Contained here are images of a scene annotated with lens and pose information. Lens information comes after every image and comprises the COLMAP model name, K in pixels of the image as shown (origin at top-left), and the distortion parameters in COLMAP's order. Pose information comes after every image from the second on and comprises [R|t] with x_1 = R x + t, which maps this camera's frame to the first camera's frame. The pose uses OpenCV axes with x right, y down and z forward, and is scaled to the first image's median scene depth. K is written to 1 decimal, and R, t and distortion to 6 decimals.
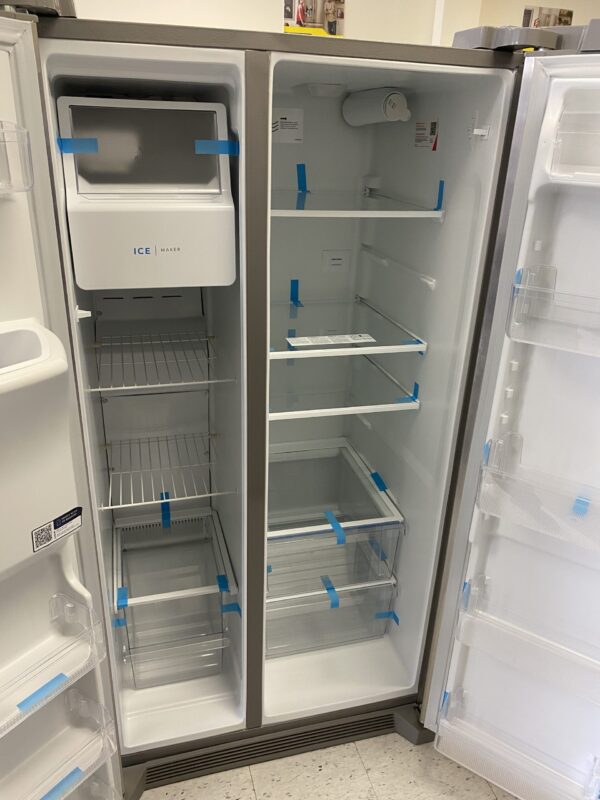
lens RADIAL K [[595.7, 0, 300.0], [0, 595.7, 400.0], [0, 0, 1]] dist [0.007455, -0.008864]
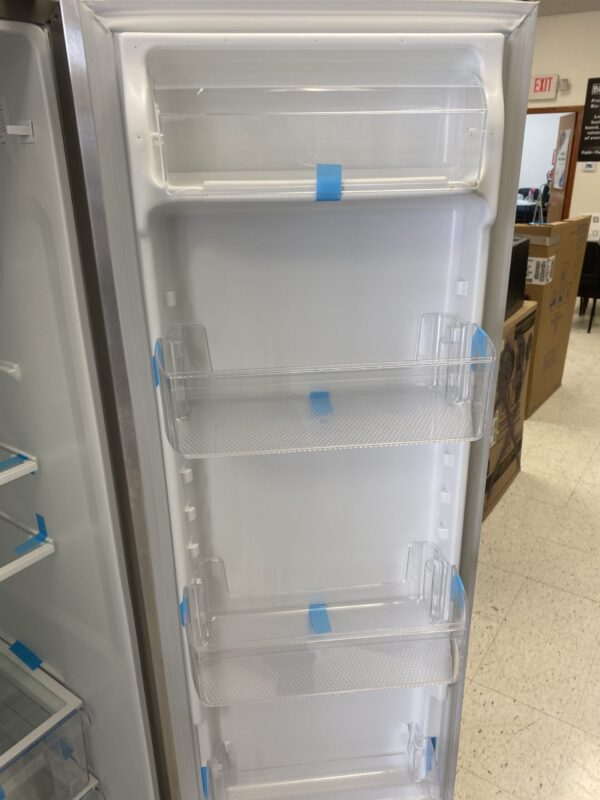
lens RADIAL K [[595.7, 0, 300.0], [0, 595.7, 400.0], [0, 0, 1]] dist [0.007455, -0.008864]
pose [[0.769933, -0.275439, 0.575618, 0.105343], [0.292776, 0.953977, 0.064877, -0.154218], [-0.566996, 0.118577, 0.815141, 0.406557]]
